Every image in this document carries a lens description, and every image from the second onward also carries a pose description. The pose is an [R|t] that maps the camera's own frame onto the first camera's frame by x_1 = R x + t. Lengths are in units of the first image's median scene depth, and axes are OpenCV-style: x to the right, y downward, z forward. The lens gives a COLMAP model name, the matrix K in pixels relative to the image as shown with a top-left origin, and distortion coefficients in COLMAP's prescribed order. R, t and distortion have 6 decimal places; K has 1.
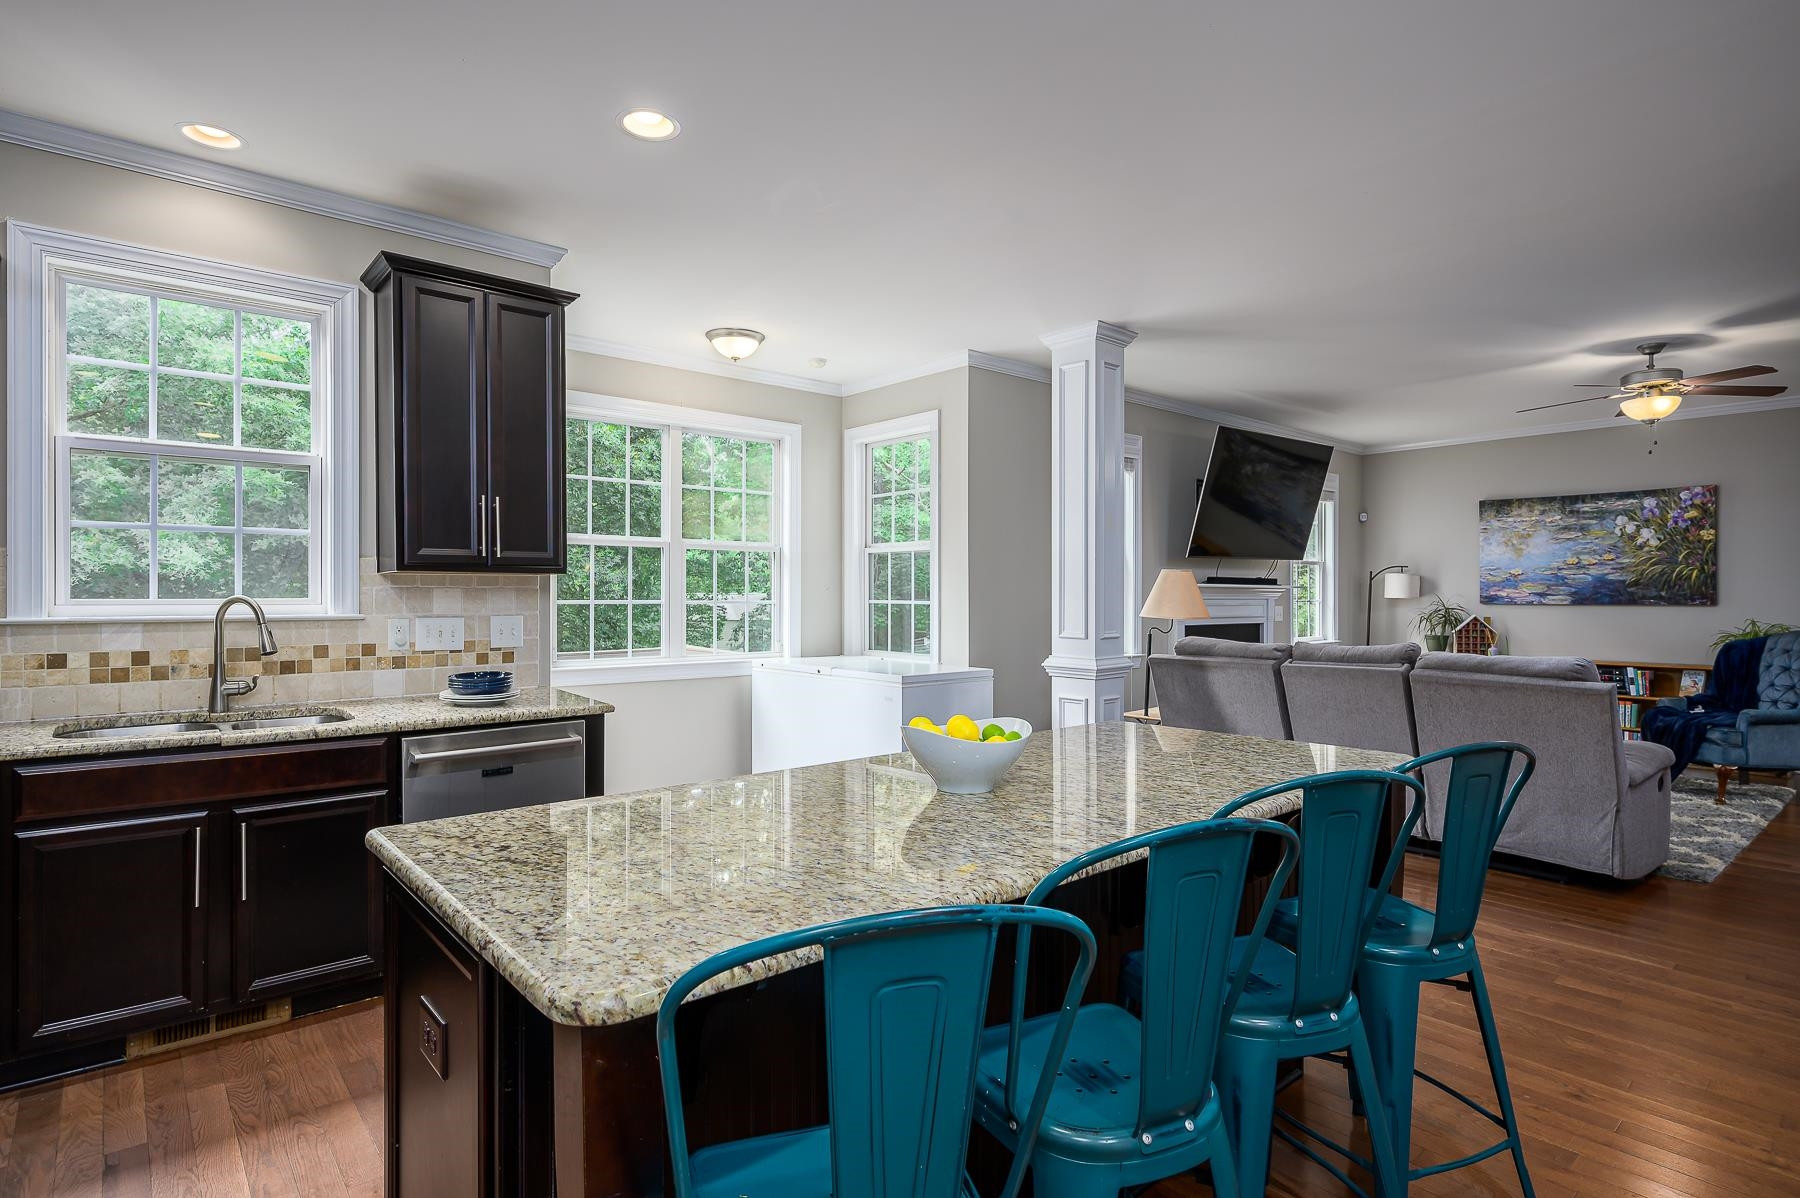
lens RADIAL K [[901.6, 0, 912.8], [0, 901.6, 602.0], [0, 0, 1]] dist [-0.000888, -0.000179]
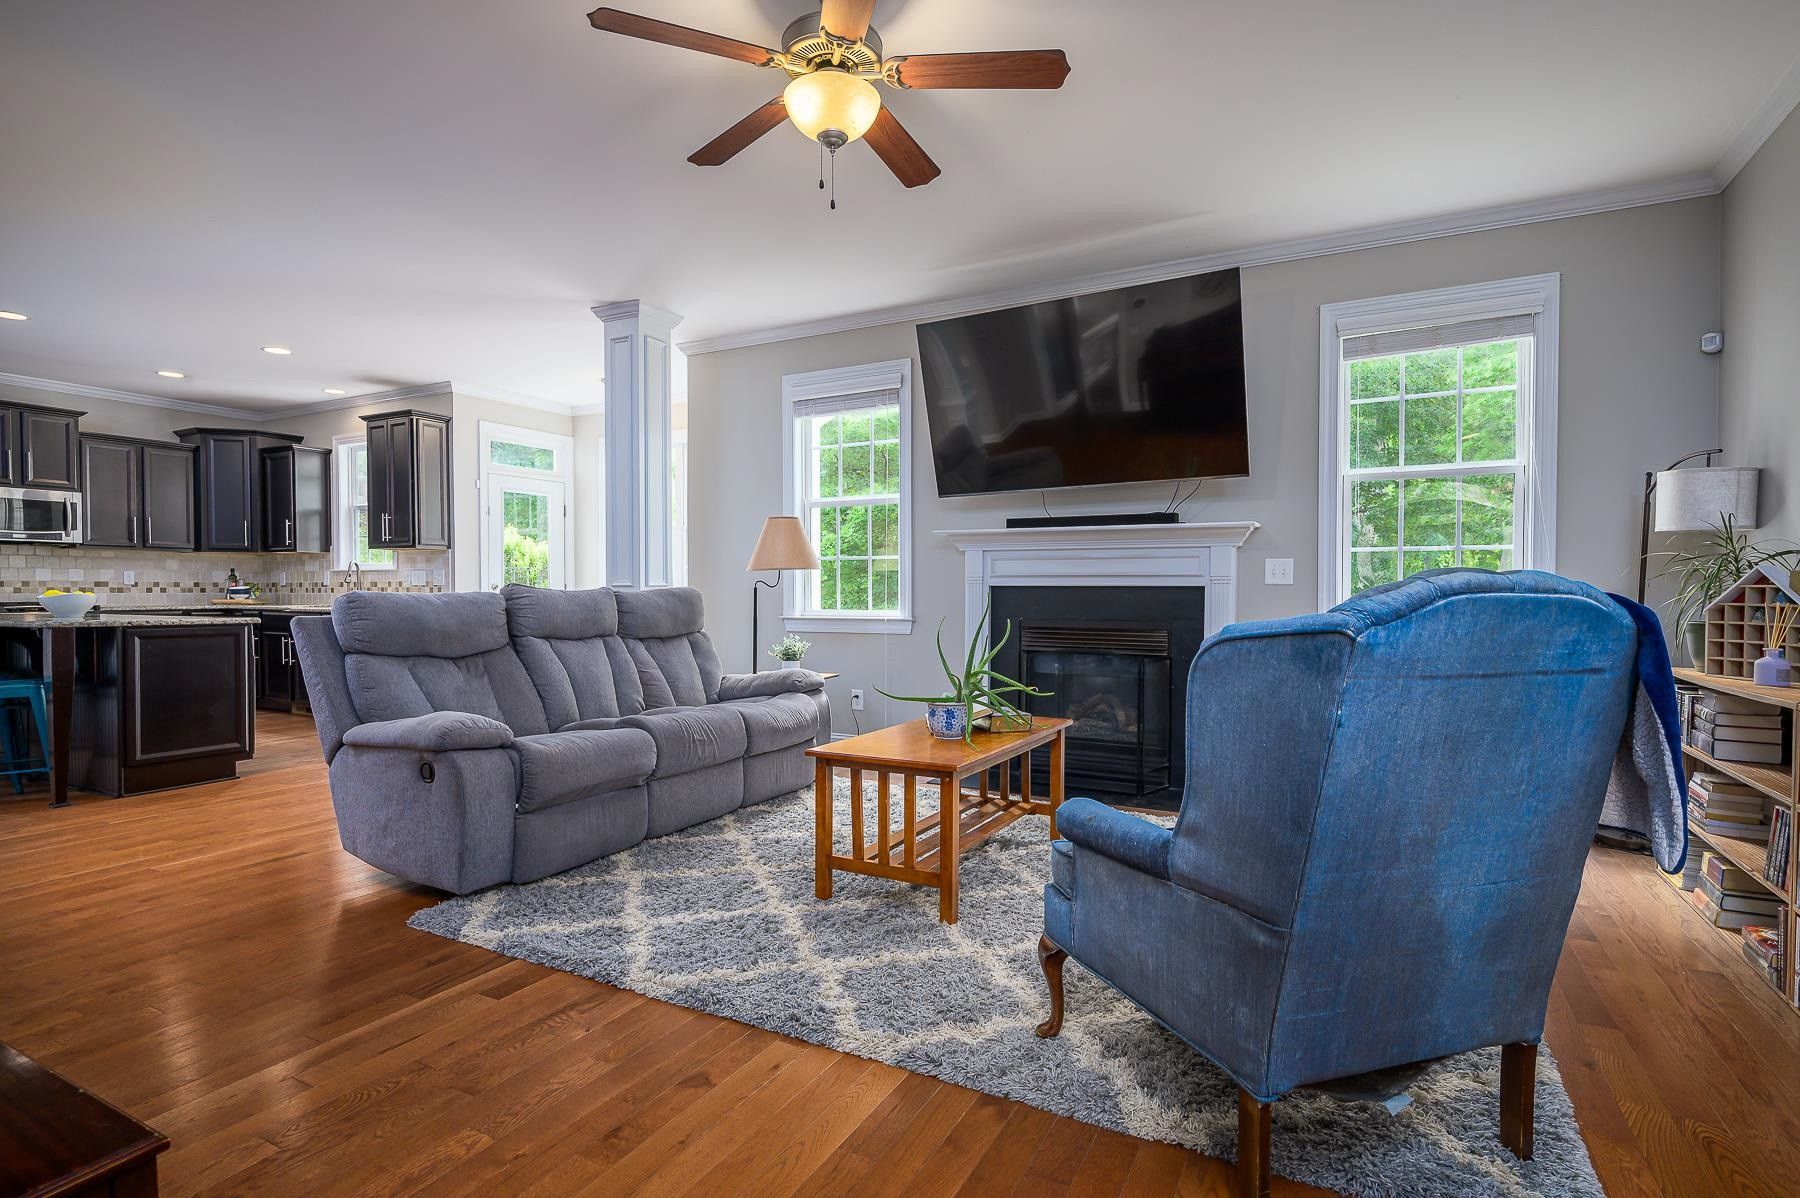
lens RADIAL K [[901.6, 0, 911.7], [0, 901.6, 607.5], [0, 0, 1]] dist [-0.000888, -0.000179]
pose [[0.371085, 0.018733, -0.928410, 0.932378], [-0.005456, 0.999823, 0.017993, 0.029517], [0.928583, -0.001612, 0.371122, 0.618298]]
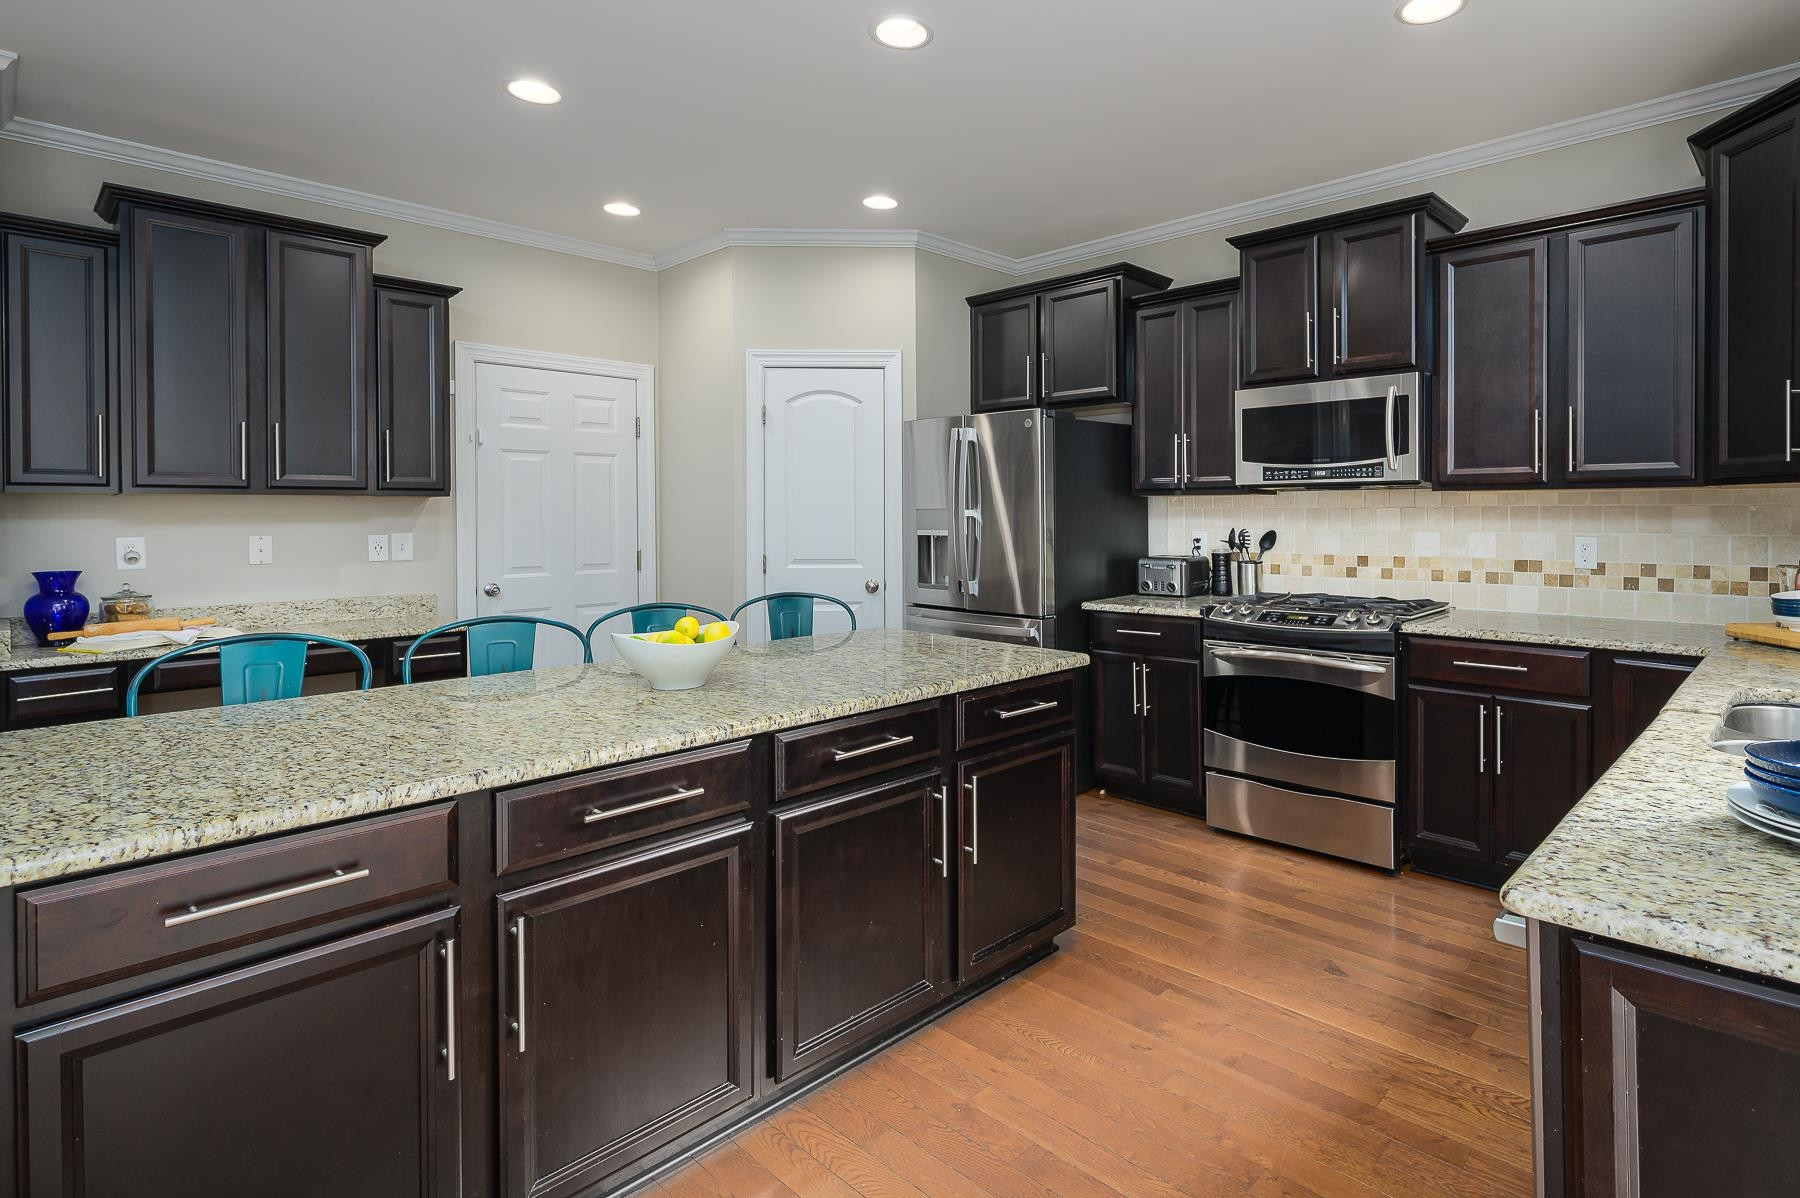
lens RADIAL K [[926.9, 0, 1021.6], [0, 926.9, 520.3], [0, 0, 1]] dist [0.014094, -0.002335]
pose [[-0.991459, 0.006161, -0.130271, -0.048394], [0.004024, 0.999853, 0.016667, -0.006224], [0.130355, 0.016000, -0.991338, 0.582048]]
